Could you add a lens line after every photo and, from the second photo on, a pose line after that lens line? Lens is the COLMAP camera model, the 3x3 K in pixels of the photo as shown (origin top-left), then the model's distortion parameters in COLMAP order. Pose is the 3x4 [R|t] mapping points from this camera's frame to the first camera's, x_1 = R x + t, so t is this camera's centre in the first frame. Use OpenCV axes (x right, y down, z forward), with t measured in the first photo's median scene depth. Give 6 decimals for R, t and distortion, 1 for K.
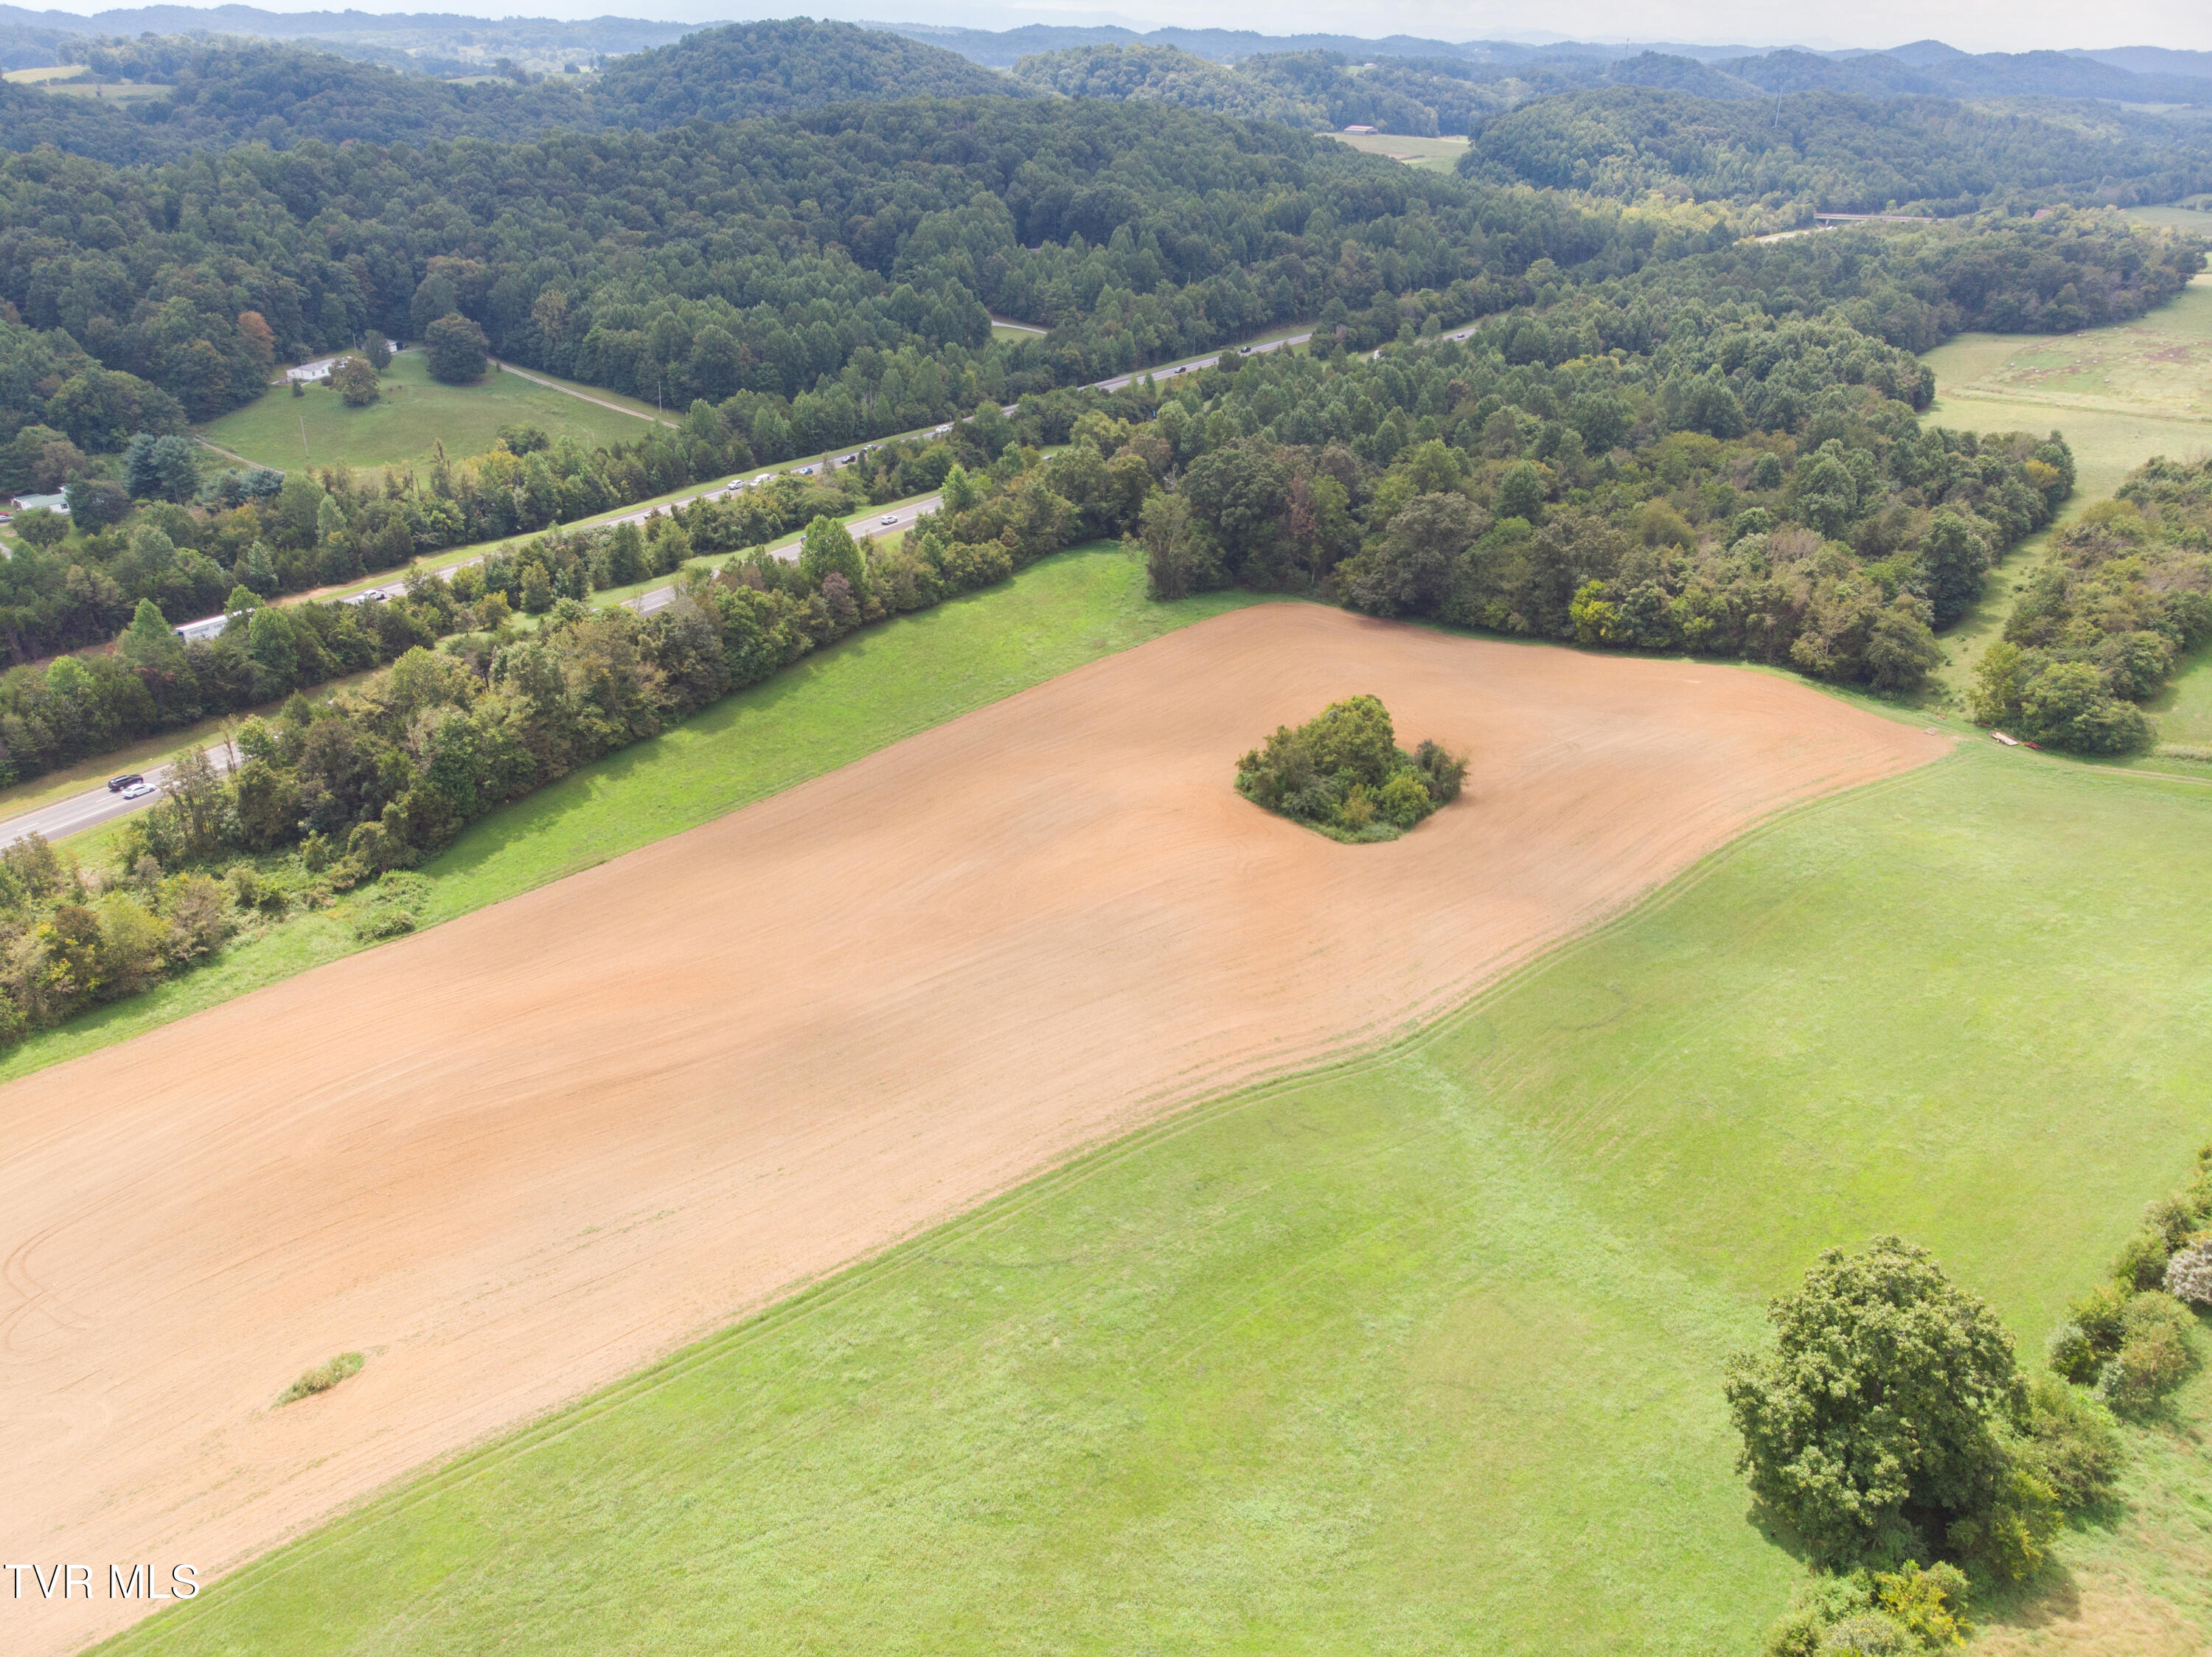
lens RADIAL K [[1628.2, 0, 1128.1], [0, 1628.2, 848.5], [0, 0, 1]] dist [0.003066, 0.003153]
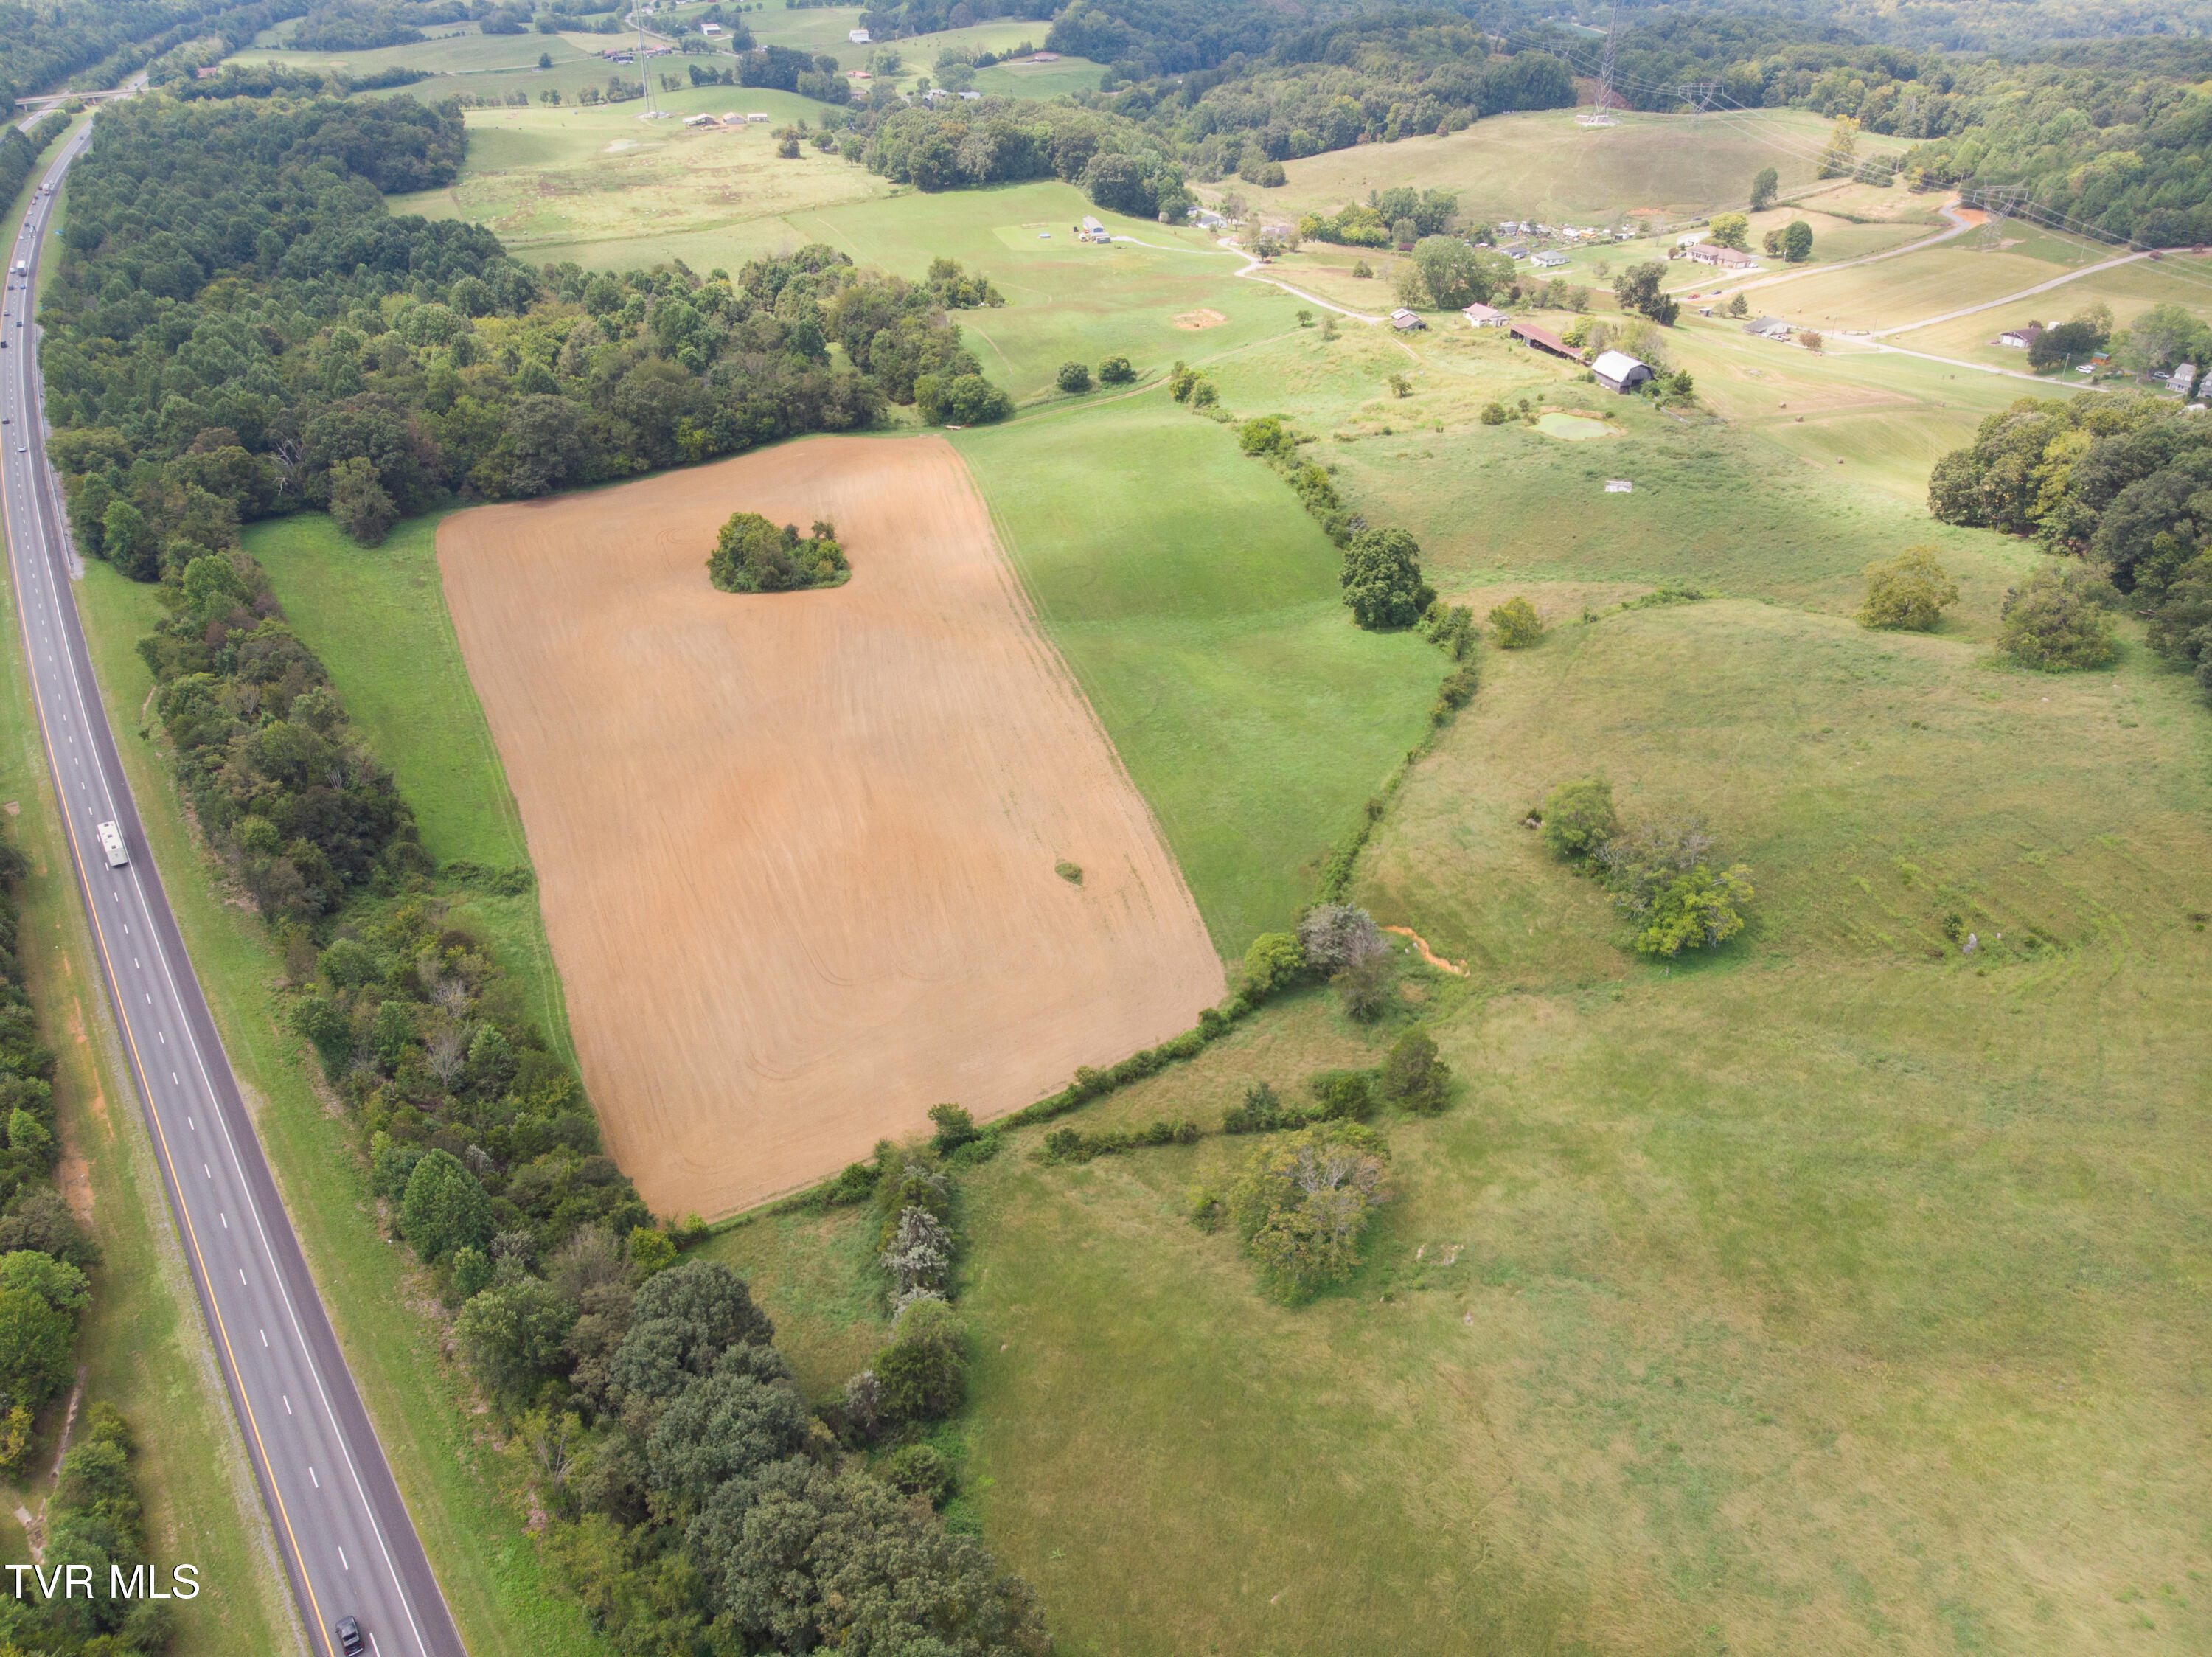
lens RADIAL K [[1634.0, 0, 1107.0], [0, 1634.0, 834.3], [0, 0, 1]] dist [-0.022430, 0.026888]
pose [[0.463354, -0.467553, 0.752793, -1.692565], [0.396301, 0.869136, 0.295884, -0.255072], [-0.792621, 0.161233, 0.588010, -0.206592]]
